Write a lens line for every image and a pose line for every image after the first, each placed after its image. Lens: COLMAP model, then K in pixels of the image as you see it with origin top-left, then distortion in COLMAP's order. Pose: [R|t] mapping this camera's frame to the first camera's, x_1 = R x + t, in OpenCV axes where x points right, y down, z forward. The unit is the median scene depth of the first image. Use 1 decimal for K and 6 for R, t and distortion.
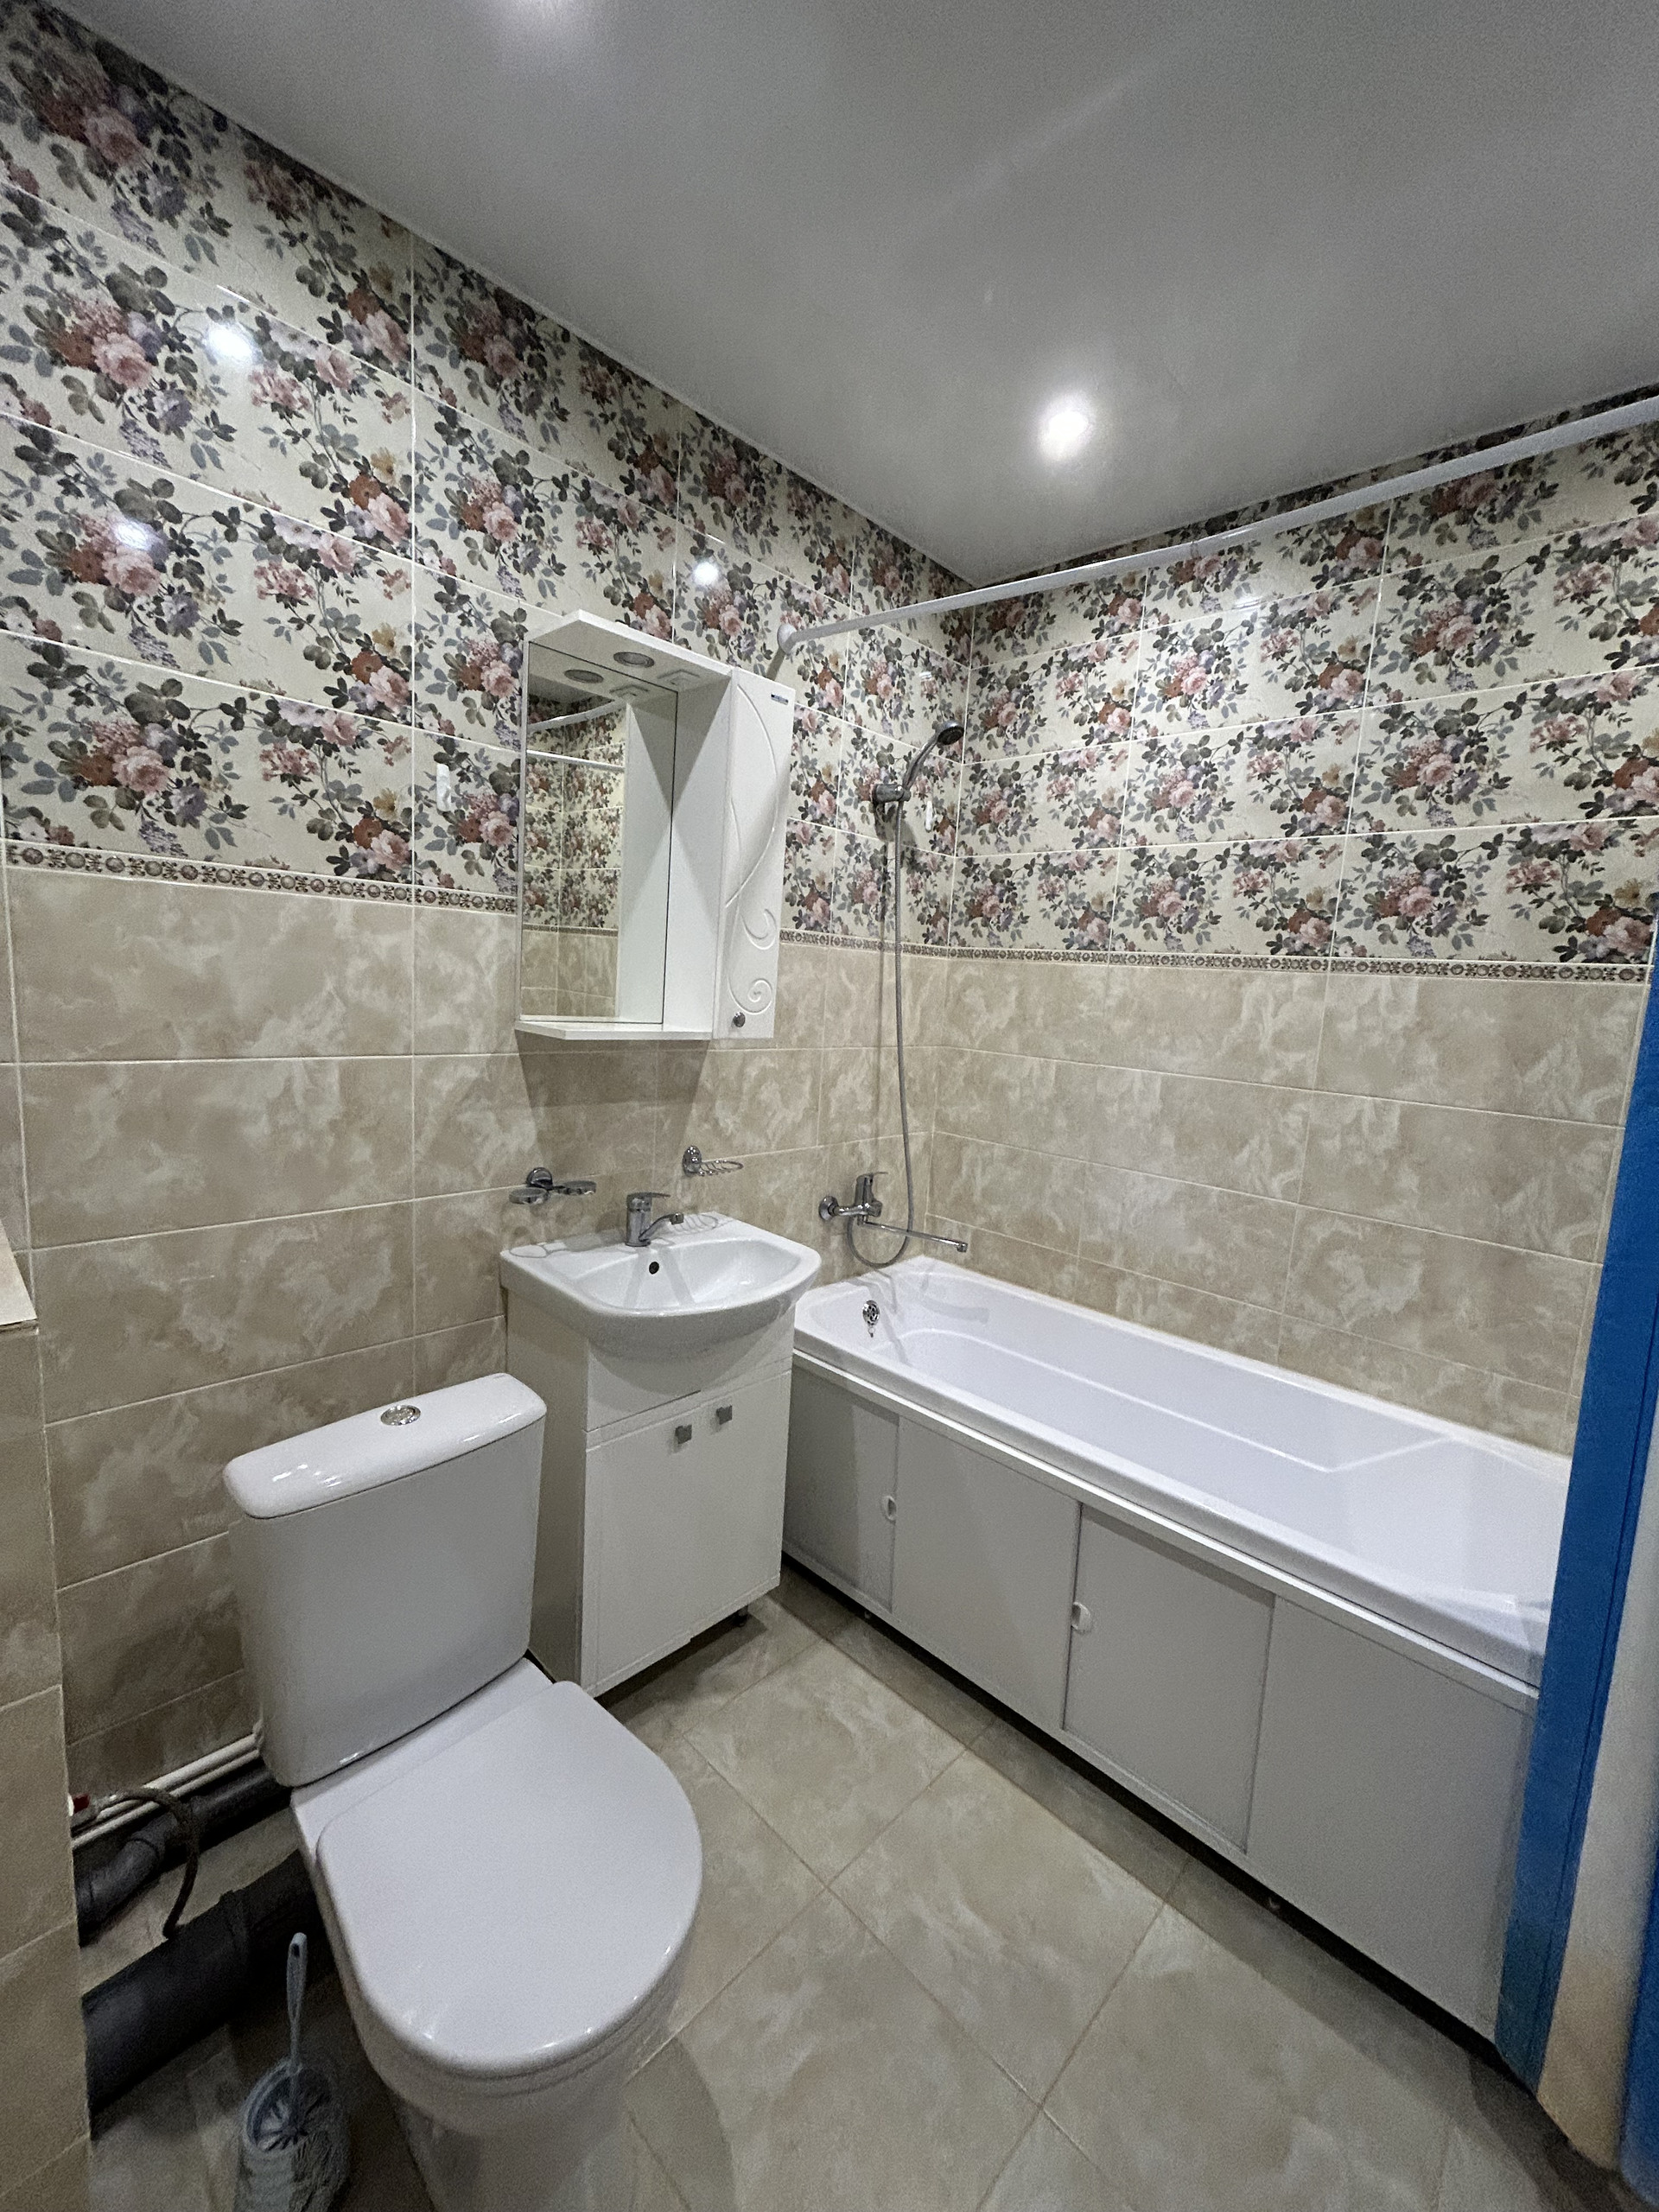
lens RADIAL K [[890.1, 0, 831.9], [0, 890.1, 1101.8], [0, 0, 1]] dist [-0.003151, 0.001156]
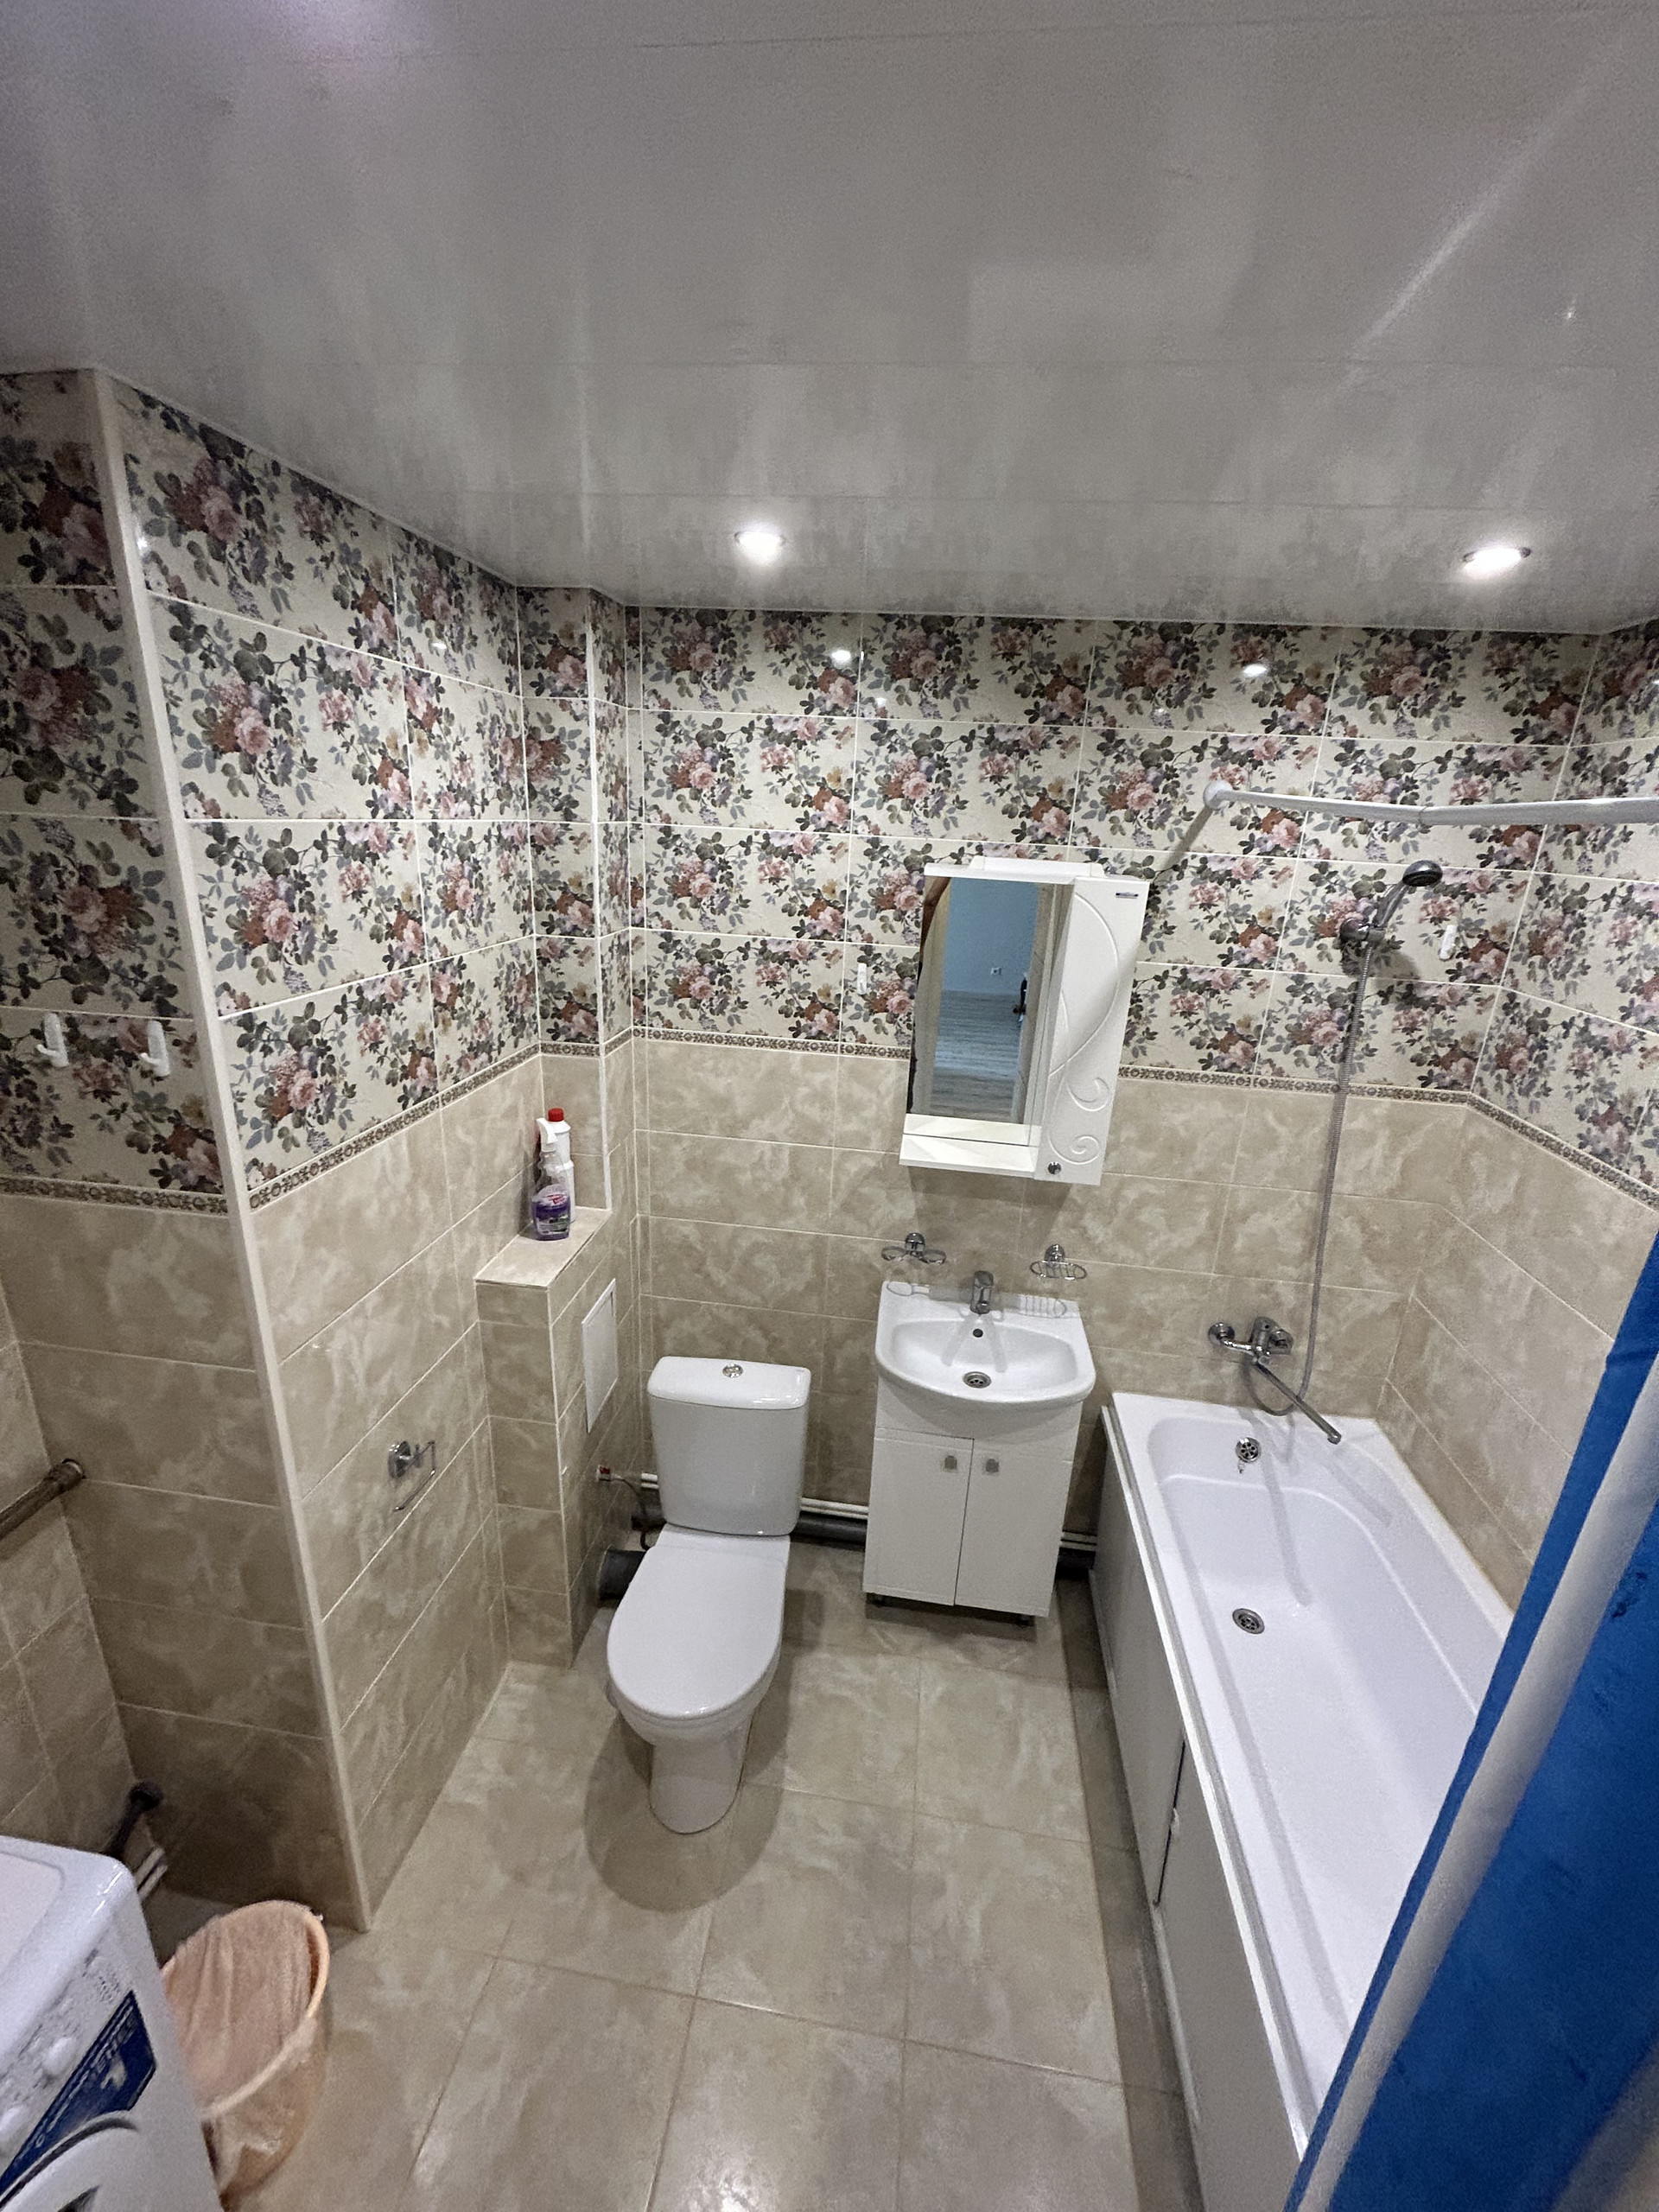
lens RADIAL K [[890.1, 0, 831.9], [0, 890.1, 1101.8], [0, 0, 1]] dist [-0.003151, 0.001156]
pose [[0.595959, 0.219017, -0.772570, 0.704944], [-0.122966, 0.975630, 0.181728, -0.412294], [0.793544, -0.013302, 0.608368, 0.065168]]
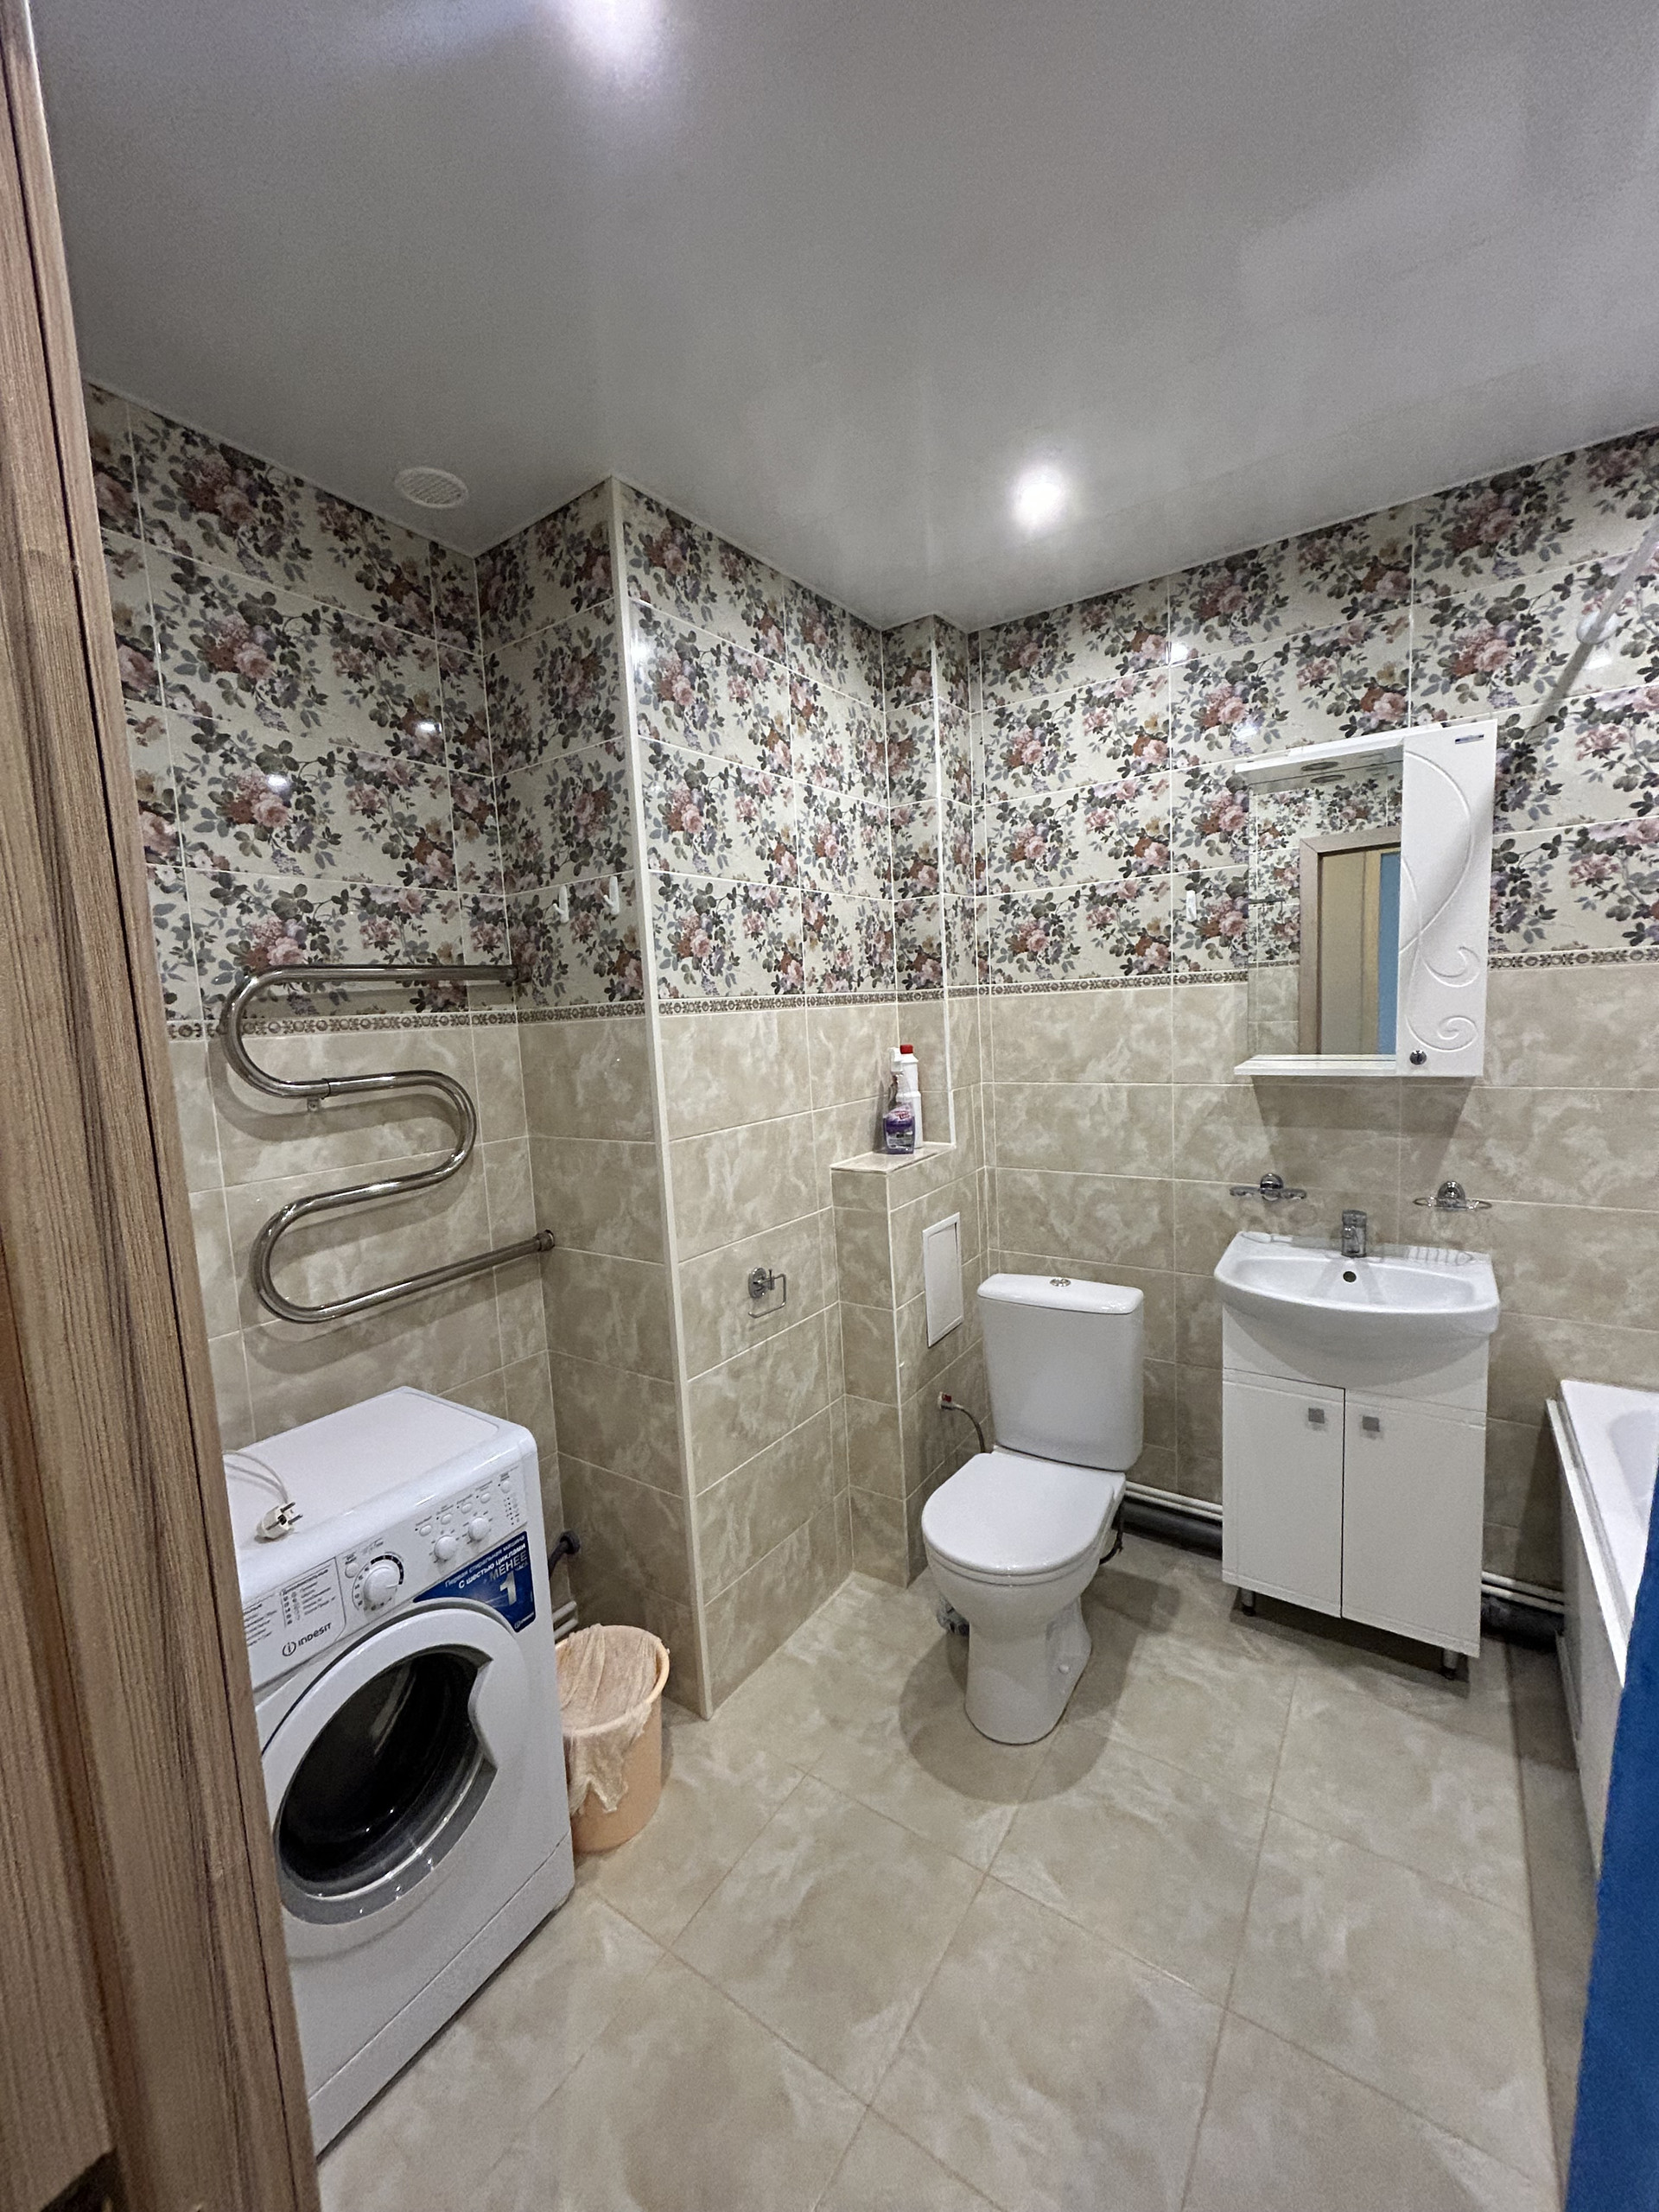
lens RADIAL K [[890.1, 0, 831.9], [0, 890.1, 1101.8], [0, 0, 1]] dist [-0.003151, 0.001156]
pose [[0.165767, 0.043693, -0.985196, 0.944734], [-0.072968, 0.996823, 0.031931, -0.028102], [0.983462, 0.066594, 0.168429, 0.173814]]
